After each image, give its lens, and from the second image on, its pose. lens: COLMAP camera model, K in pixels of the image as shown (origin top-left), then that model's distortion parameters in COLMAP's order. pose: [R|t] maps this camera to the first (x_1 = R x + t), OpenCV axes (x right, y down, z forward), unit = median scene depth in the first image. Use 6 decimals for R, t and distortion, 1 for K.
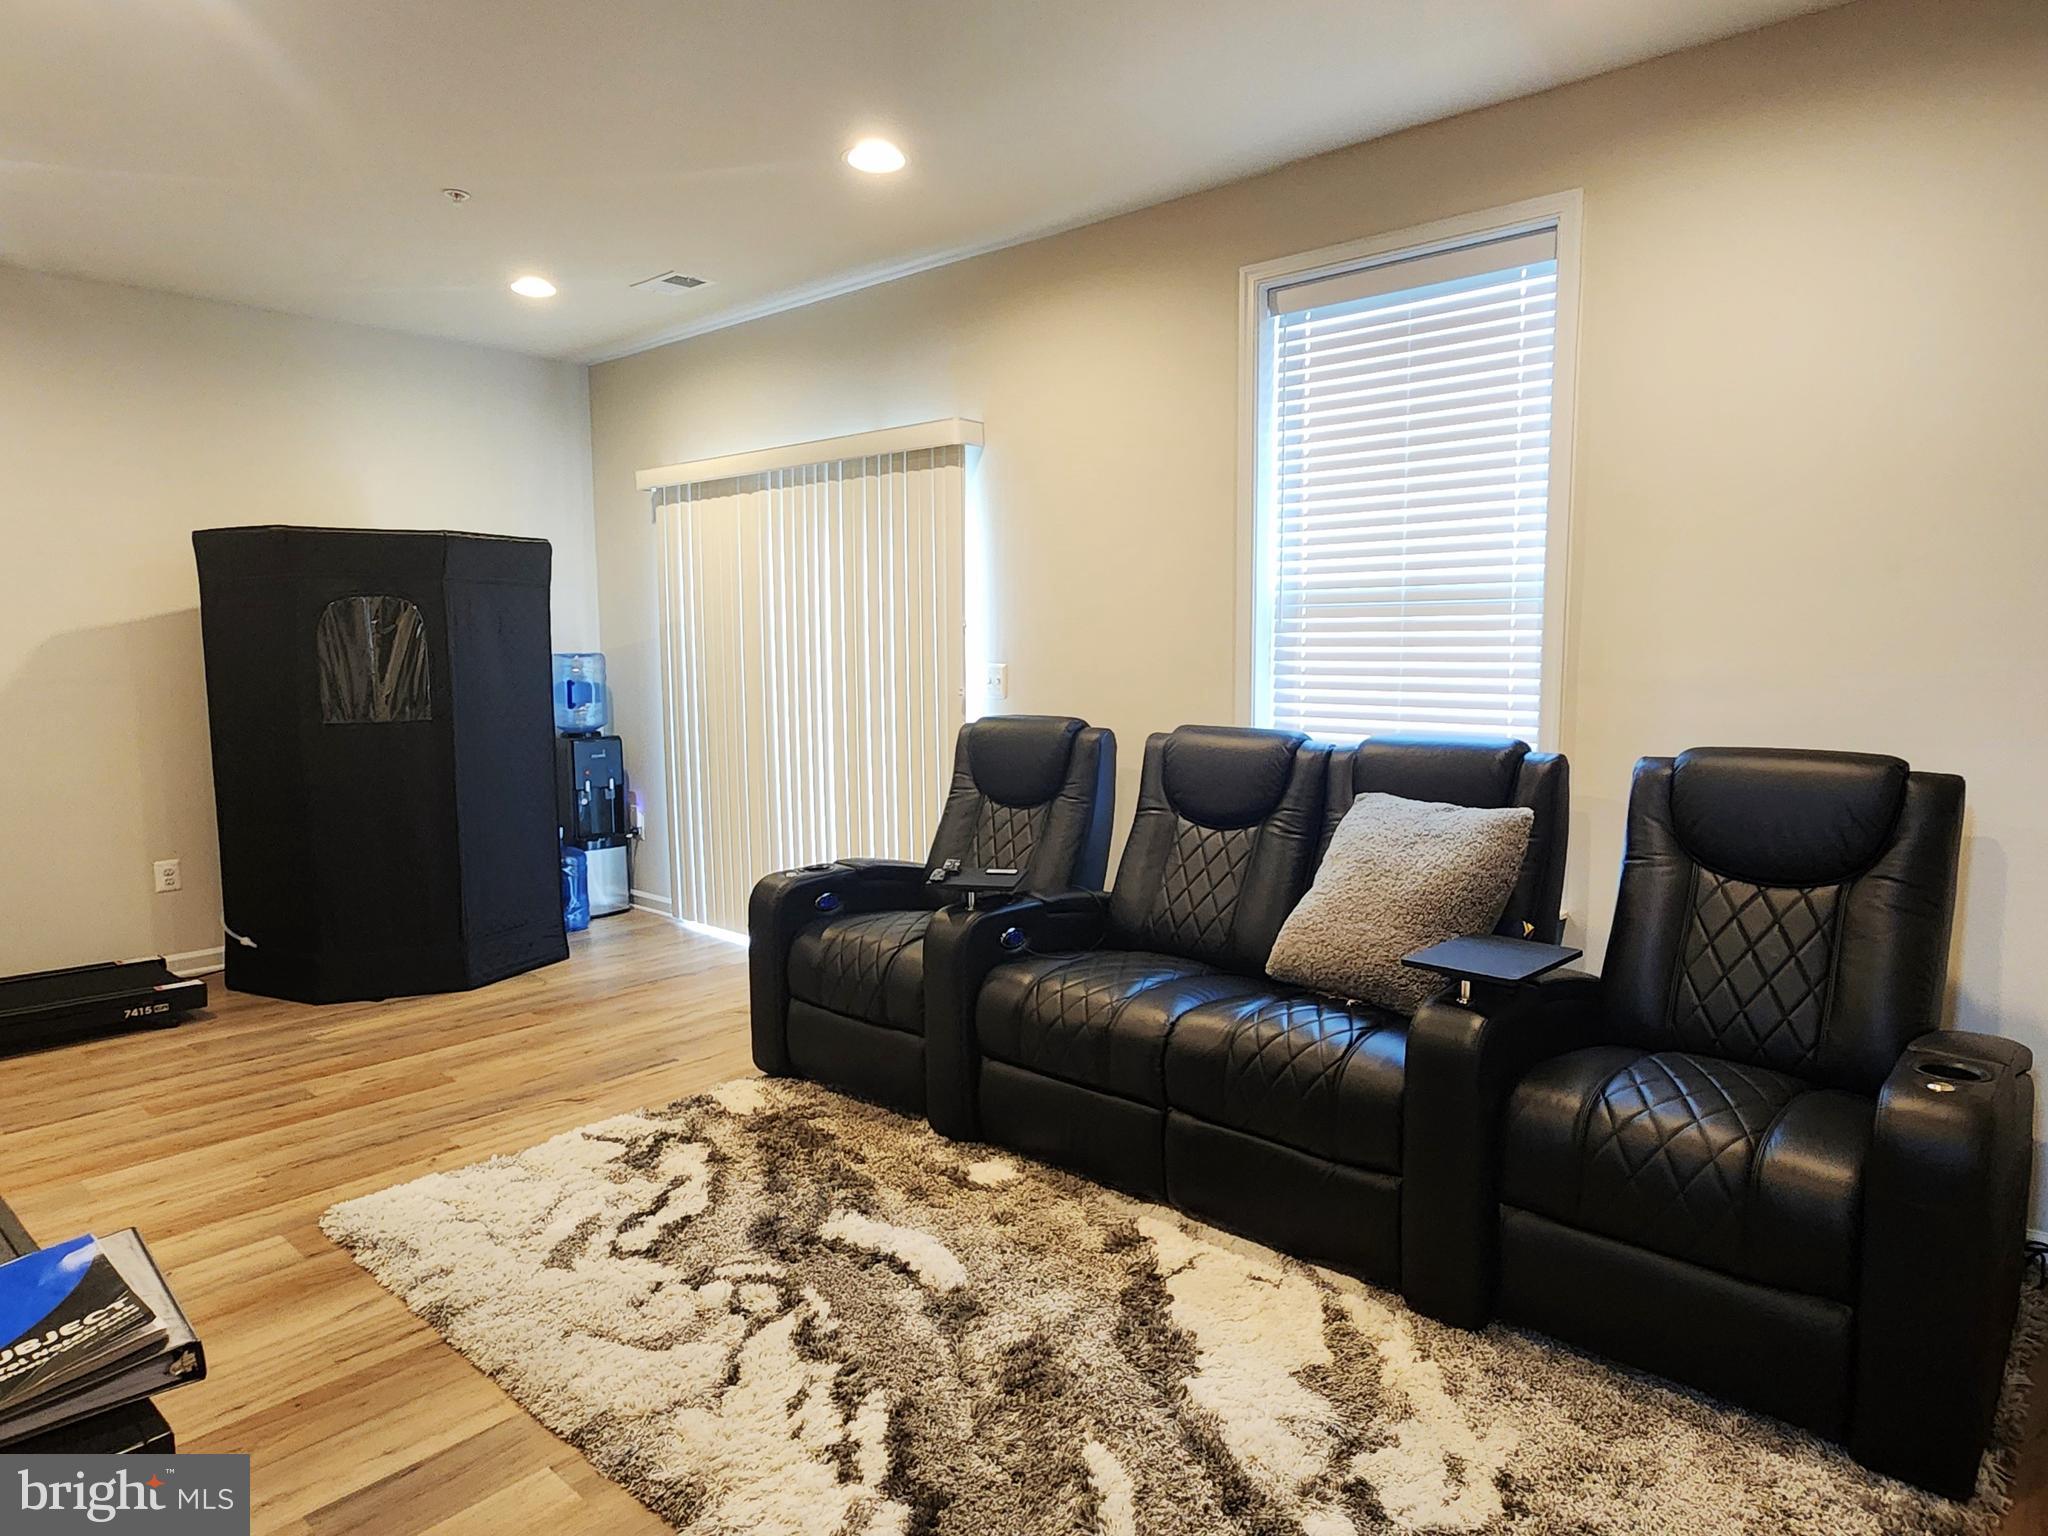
lens RADIAL K [[1248.8, 0, 1027.9], [0, 1248.8, 769.1], [0, 0, 1]] dist [-0.005415, 0.005187]
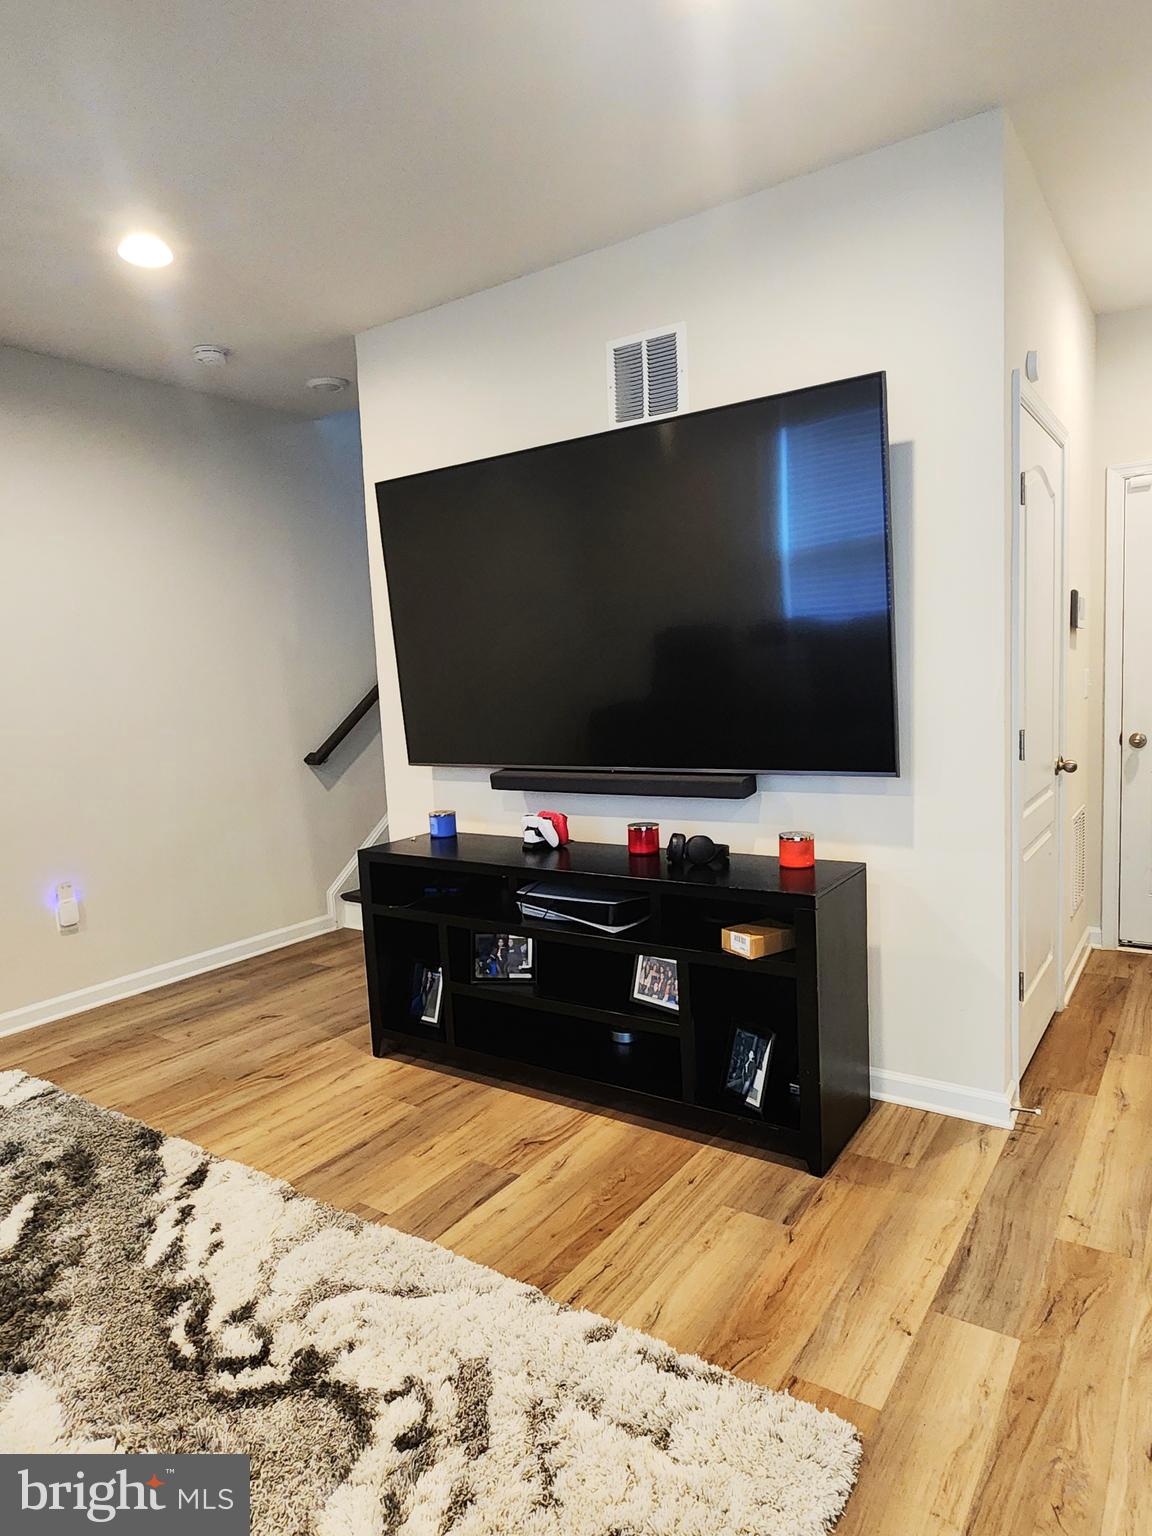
lens RADIAL K [[936.6, 0, 579.9], [0, 936.6, 775.6], [0, 0, 1]] dist [-0.005415, 0.005187]
pose [[-0.991089, 0.063420, -0.117131, -0.298275], [0.037627, 0.976861, 0.210539, -0.112361], [0.127773, 0.204255, -0.970543, 1.172524]]
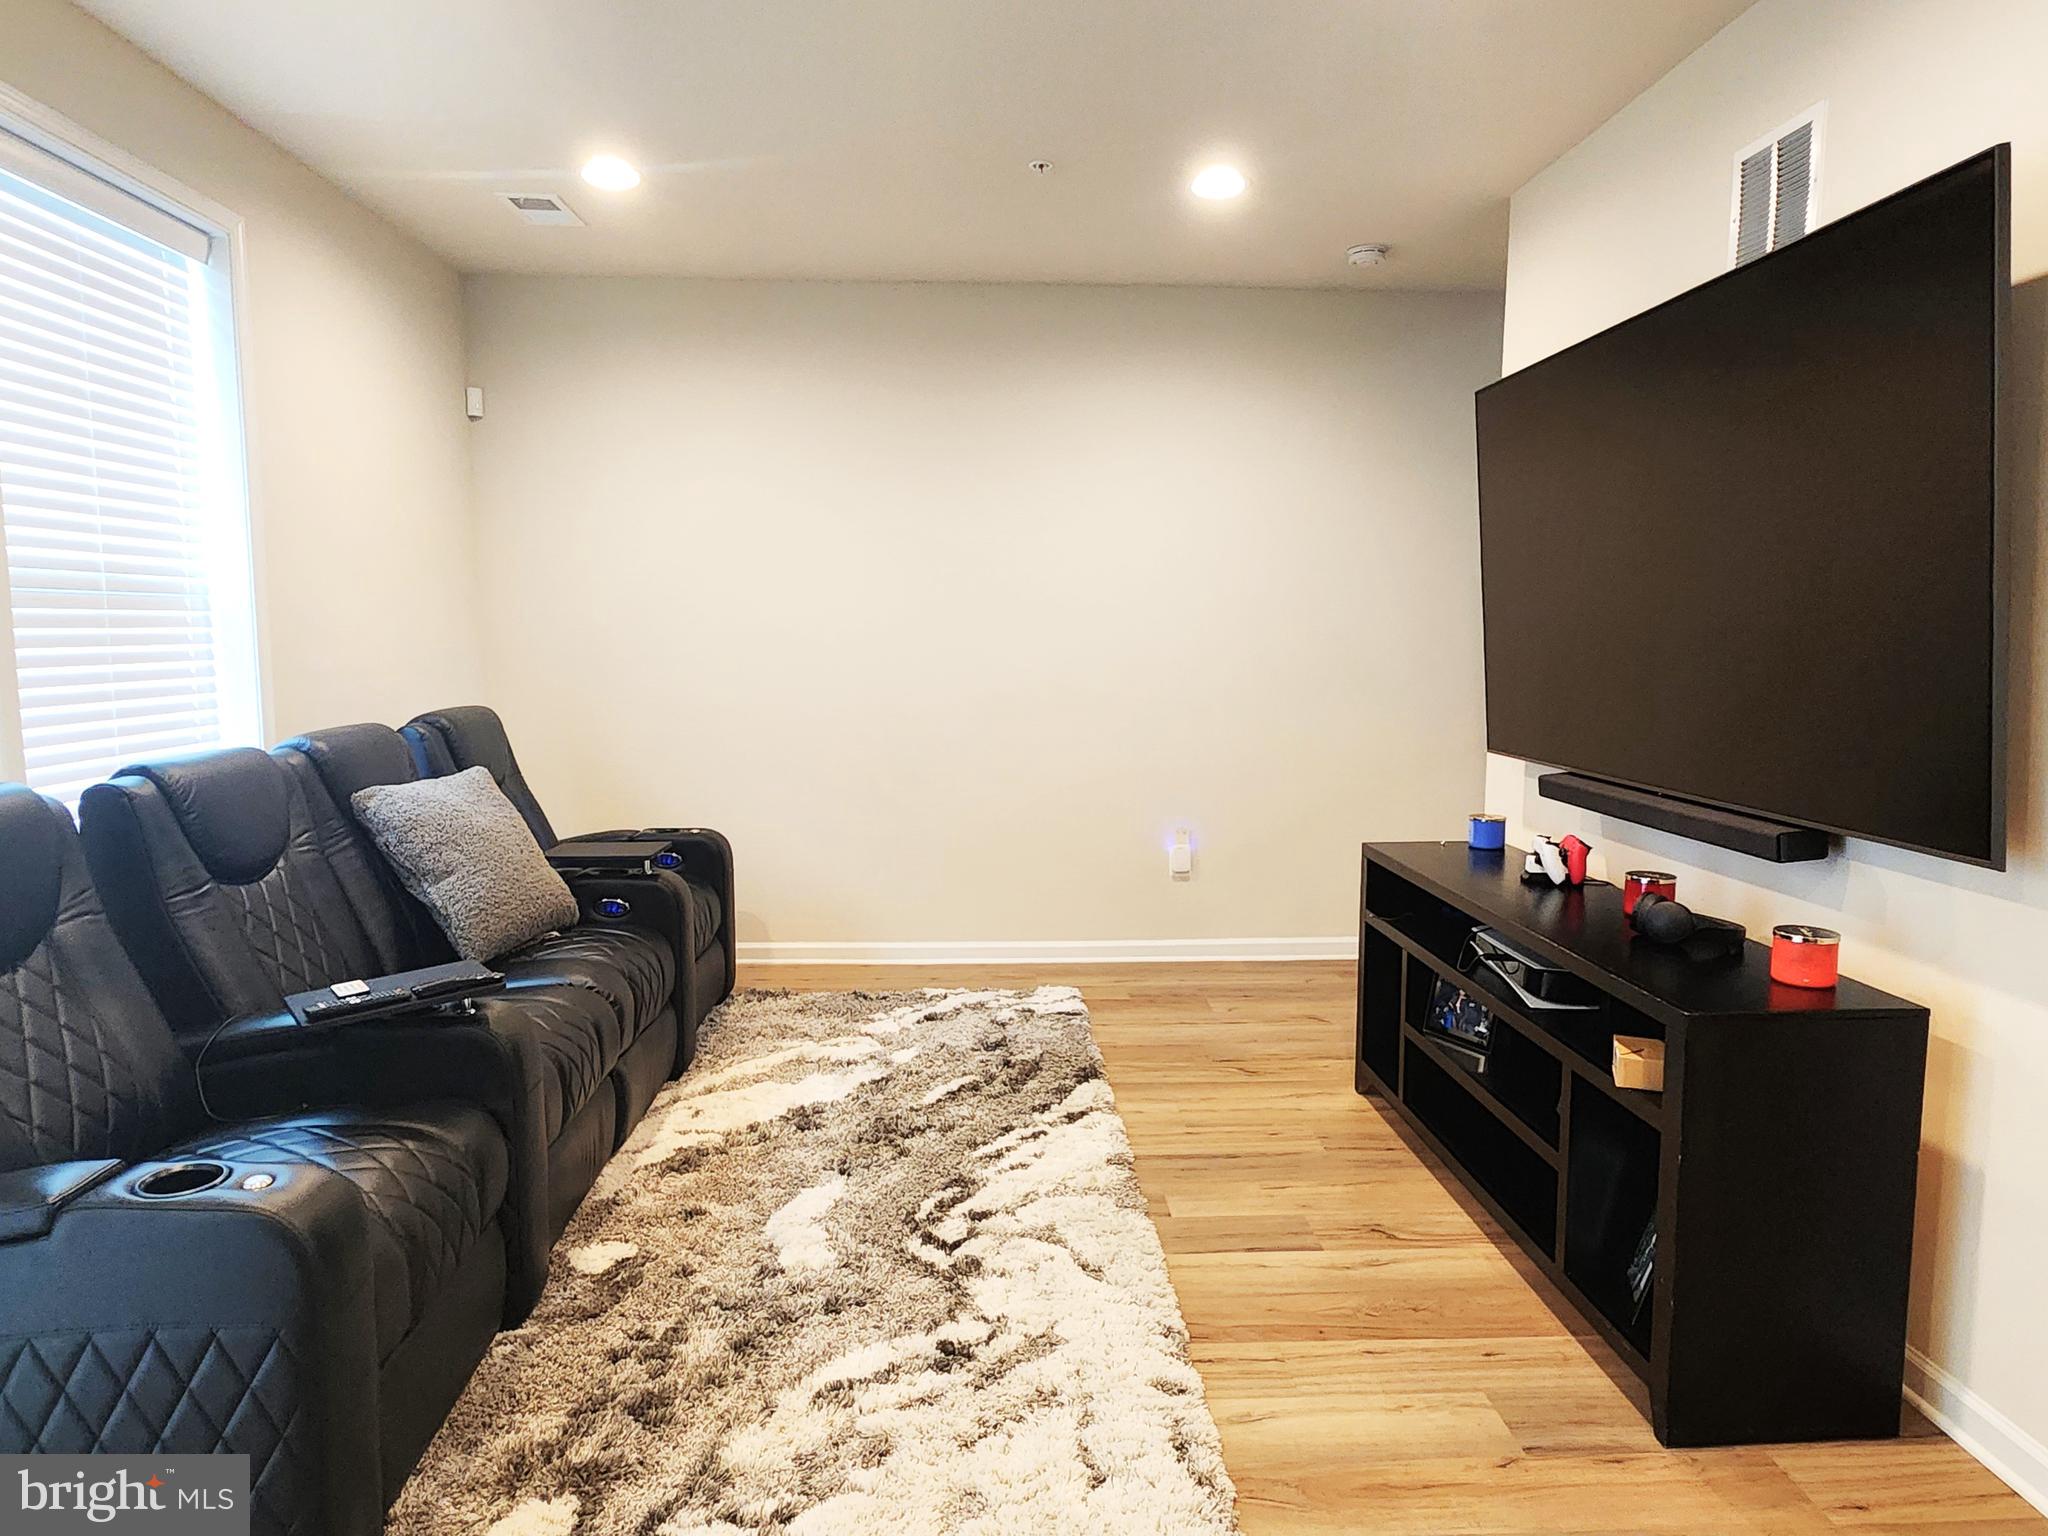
lens RADIAL K [[1248.8, 0, 1025.5], [0, 1248.8, 767.1], [0, 0, 1]] dist [-0.005415, 0.005187]
pose [[-0.696784, -0.073146, 0.713542, -0.719605], [0.077049, 0.981398, 0.175843, -0.118658], [-0.713131, 0.177502, -0.678186, 1.151832]]
